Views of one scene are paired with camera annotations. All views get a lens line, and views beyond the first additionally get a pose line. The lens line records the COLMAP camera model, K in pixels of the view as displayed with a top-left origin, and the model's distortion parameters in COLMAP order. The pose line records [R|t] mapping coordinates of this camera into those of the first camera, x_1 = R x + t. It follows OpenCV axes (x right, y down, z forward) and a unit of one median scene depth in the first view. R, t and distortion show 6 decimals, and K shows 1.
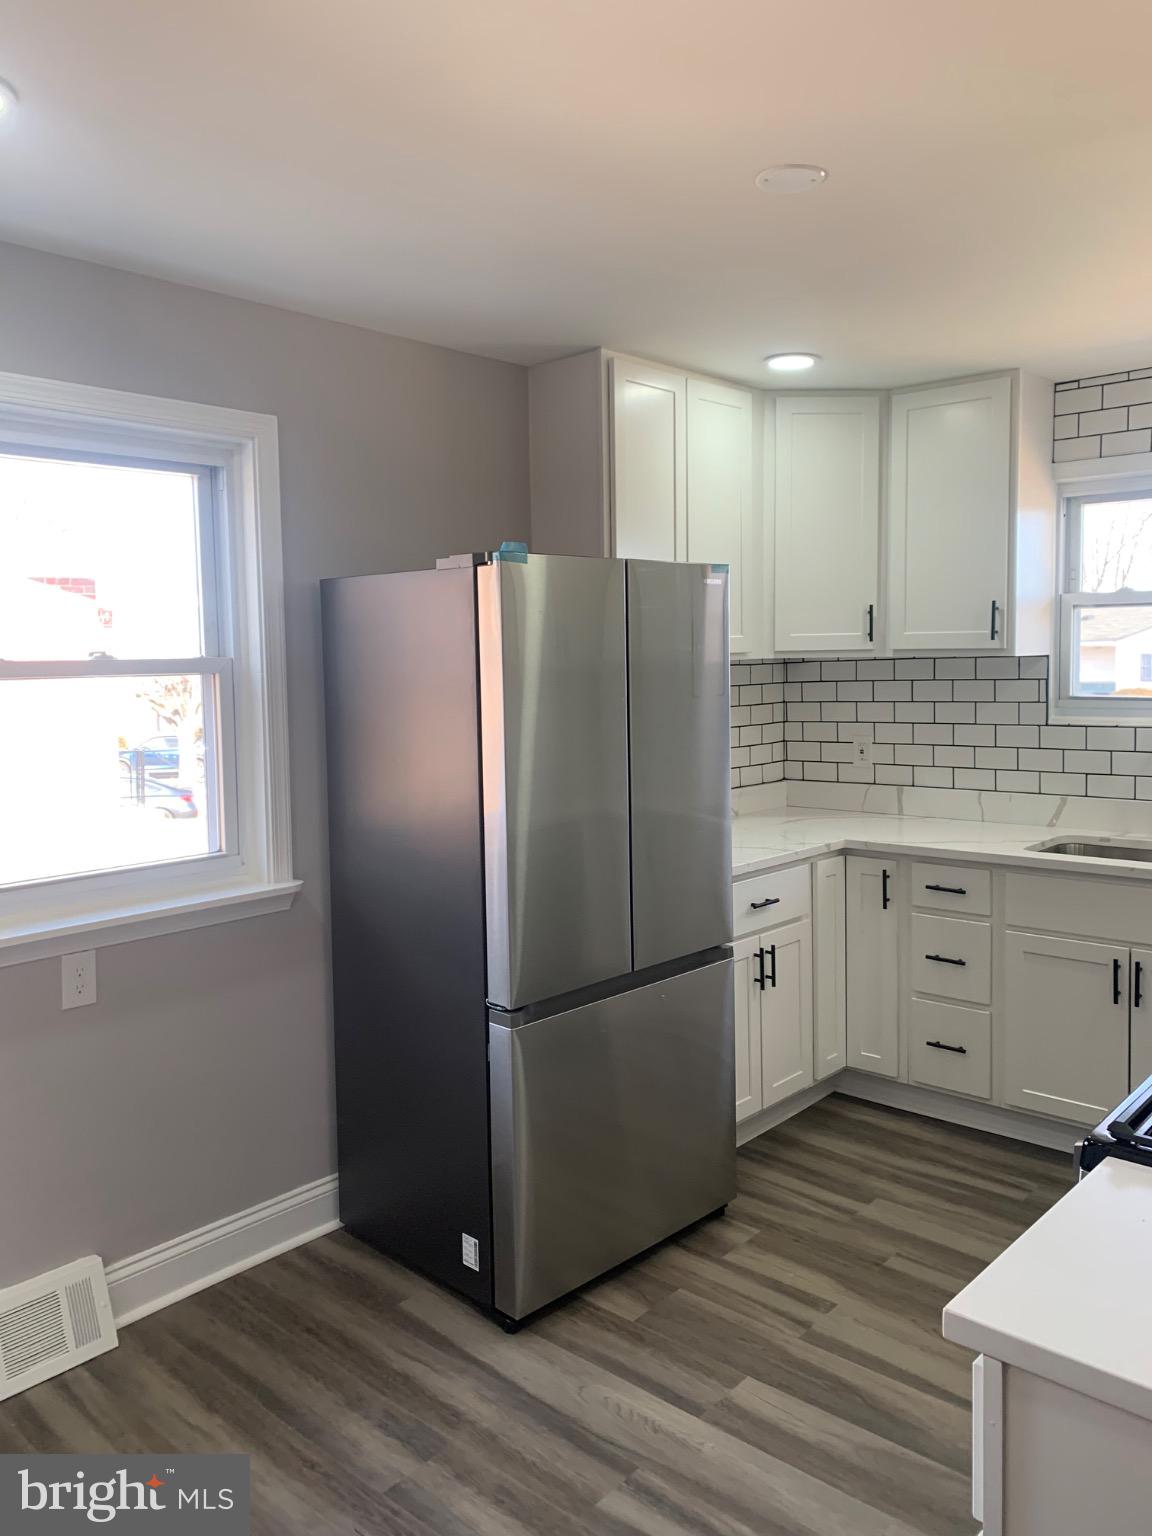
lens RADIAL K [[1180.9, 0, 573.7], [0, 1180.9, 735.3], [0, 0, 1]] dist [0.013717, 0.009188]
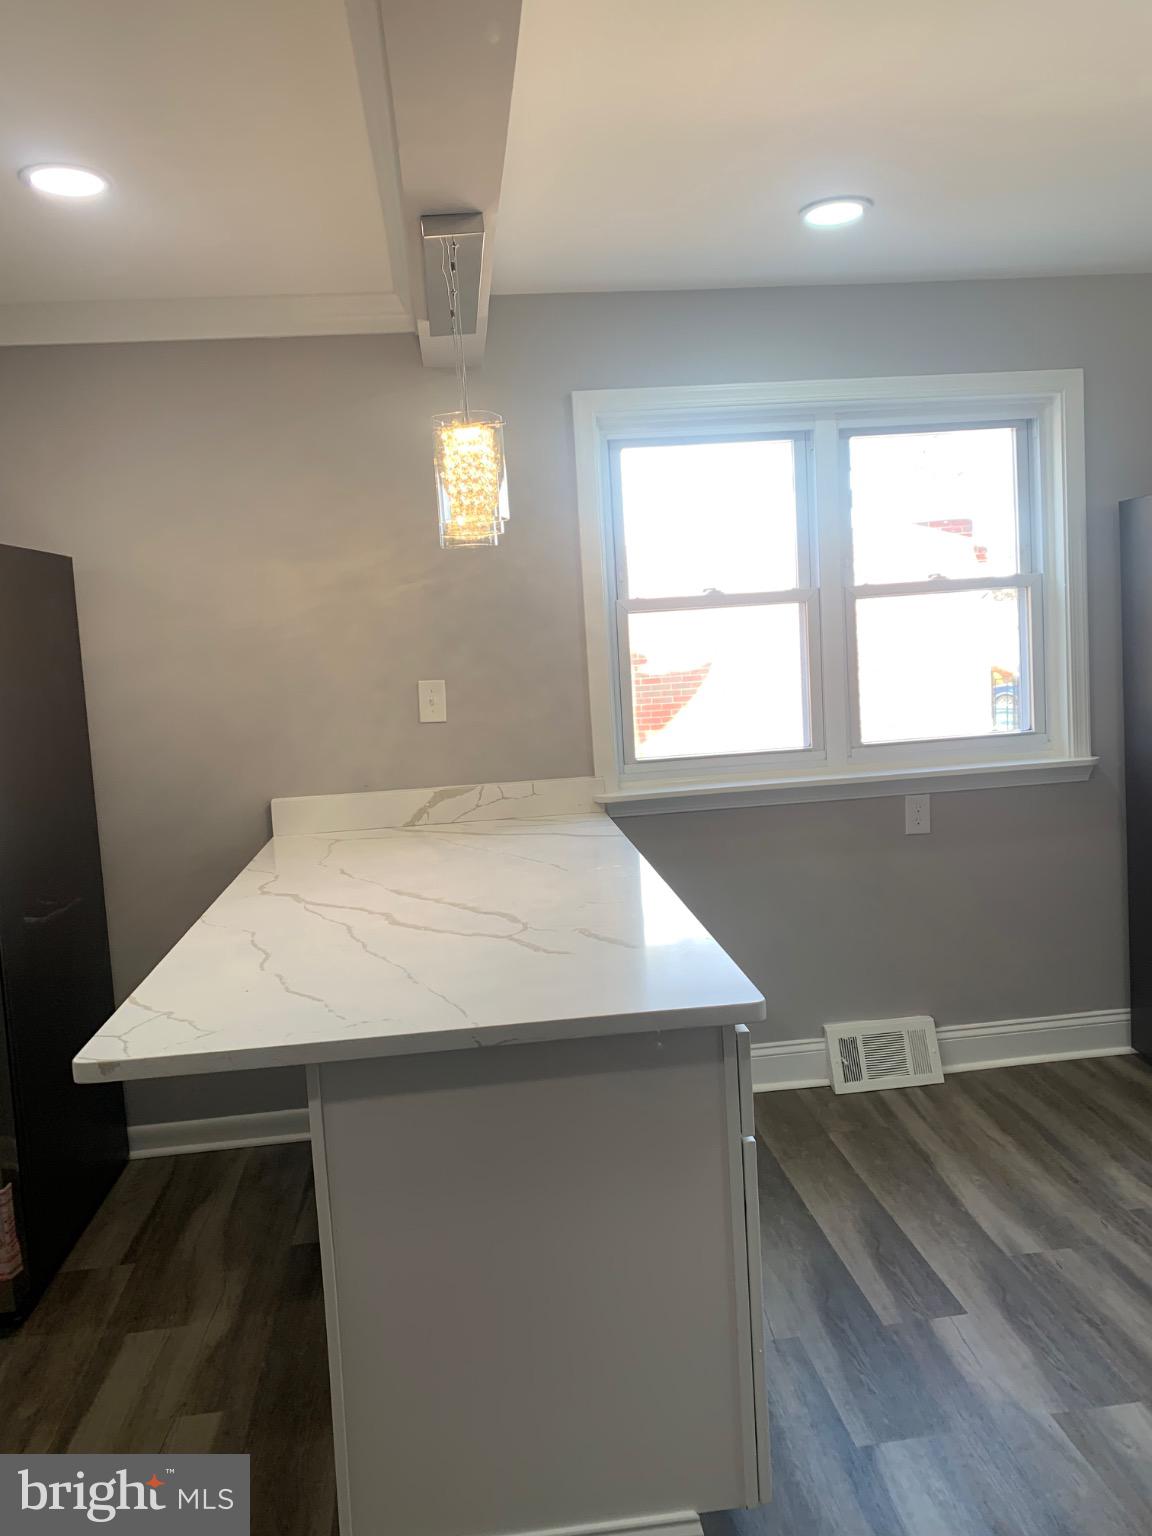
lens RADIAL K [[1180.9, 0, 573.7], [0, 1180.9, 735.3], [0, 0, 1]] dist [0.013717, 0.009188]
pose [[0.749929, 0.030304, -0.660824, 0.180476], [0.004310, 0.998705, 0.050689, 0.041771], [0.661504, -0.040862, 0.748827, -0.277435]]
